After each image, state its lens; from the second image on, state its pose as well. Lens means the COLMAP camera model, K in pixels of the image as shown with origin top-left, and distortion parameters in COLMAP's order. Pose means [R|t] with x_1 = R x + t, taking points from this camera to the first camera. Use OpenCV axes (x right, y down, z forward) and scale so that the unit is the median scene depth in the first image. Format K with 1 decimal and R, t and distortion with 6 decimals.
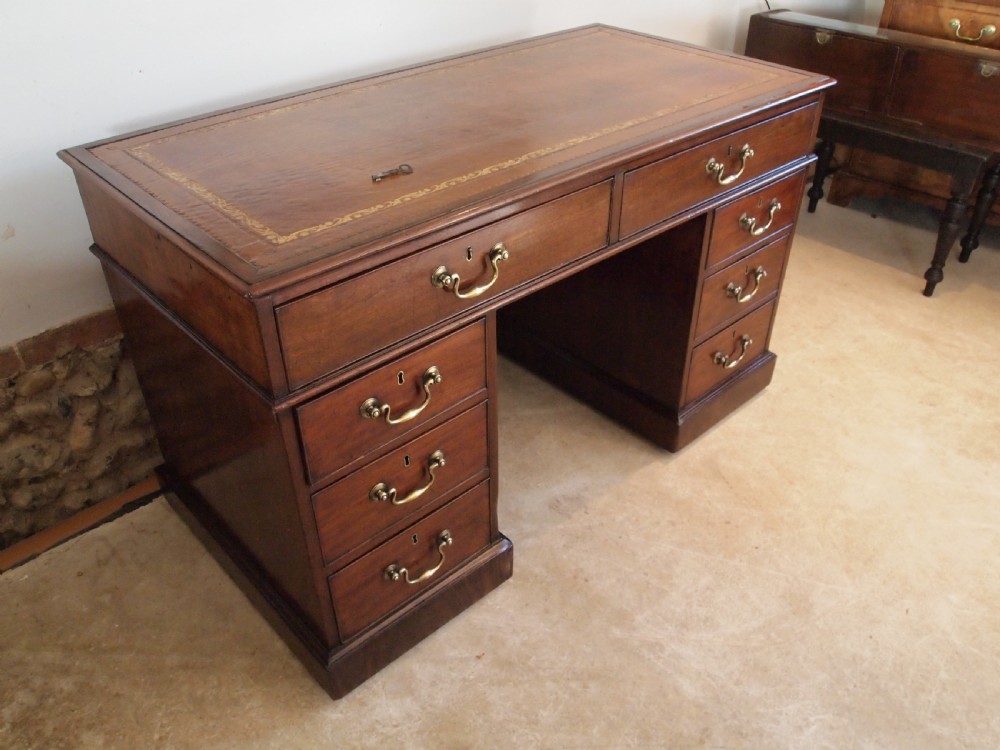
lens RADIAL K [[808.3, 0, 499.1], [0, 808.3, 372.7], [0, 0, 1]] dist [-0.049025, 0.002076]
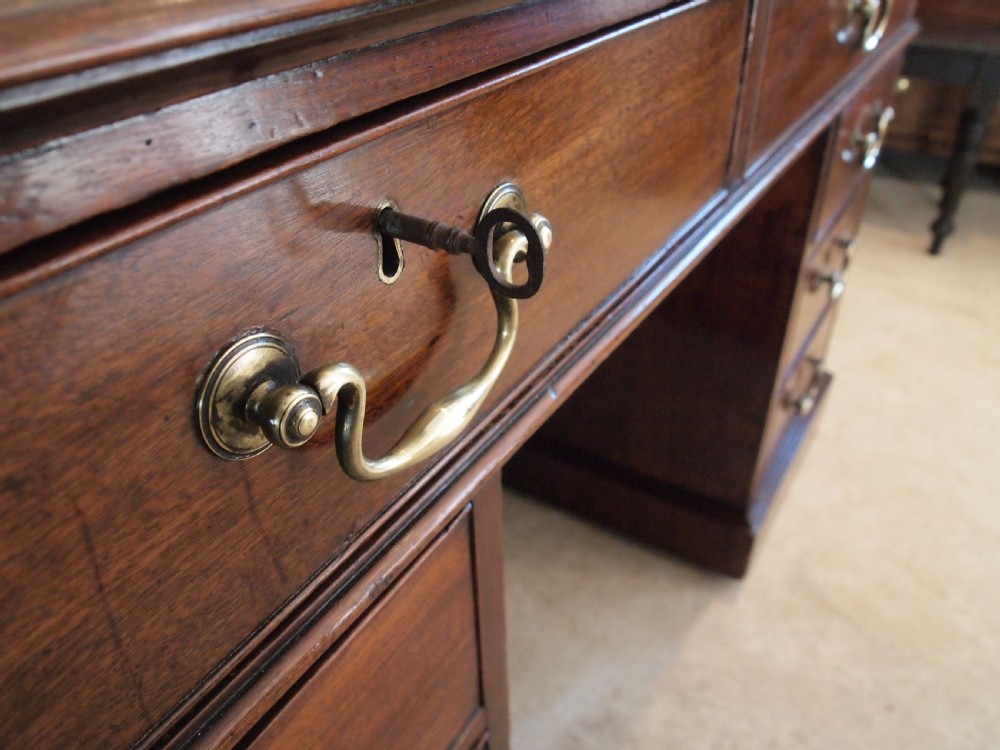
lens RADIAL K [[785.4, 0, 514.9], [0, 785.4, 376.8], [0, 0, 1]] dist [-0.032808, 0.000173]
pose [[0.963220, -0.155286, 0.219303, -0.038333], [0.157464, 0.987495, 0.007624, -0.081149], [-0.217744, 0.027189, 0.975627, 0.583554]]
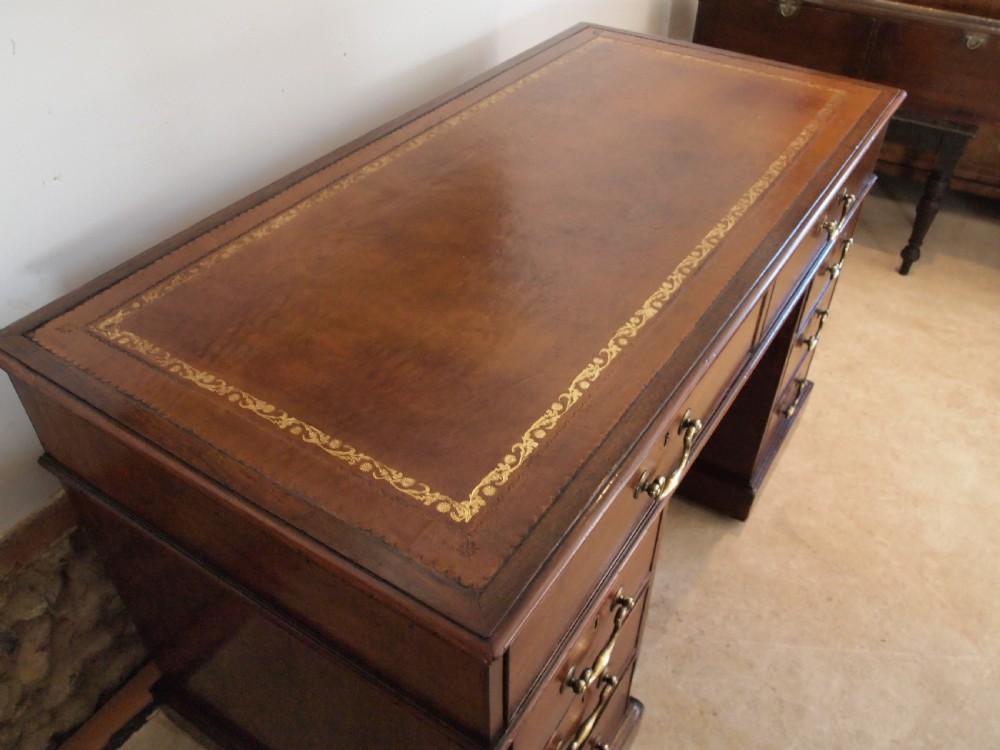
lens RADIAL K [[808.3, 0, 499.1], [0, 808.3, 372.7], [0, 0, 1]] dist [-0.049025, 0.002076]
pose [[0.969285, -0.151077, 0.194070, -0.224796], [0.135258, 0.986492, 0.092404, -0.211253], [-0.205409, -0.063317, 0.976626, 0.234782]]
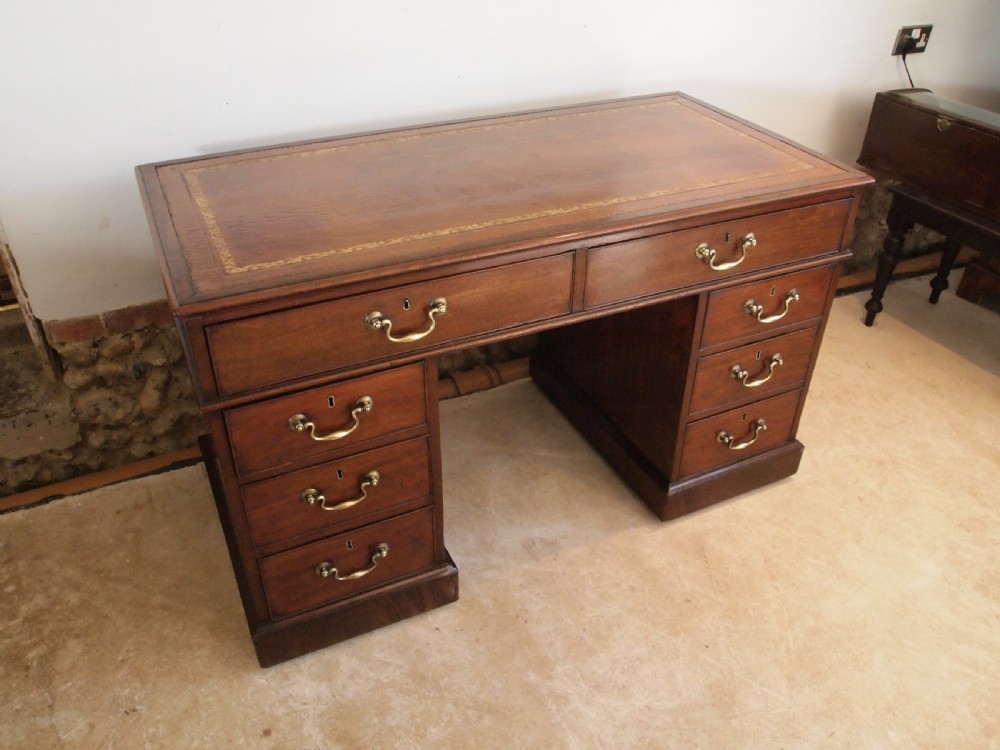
lens RADIAL K [[808.3, 0, 499.1], [0, 808.3, 372.7], [0, 0, 1]] dist [-0.049025, 0.002076]
pose [[0.955821, 0.174904, -0.236253, 0.264199], [-0.179675, 0.983725, 0.001357, -0.056063], [0.232645, 0.041152, 0.971691, -0.039710]]
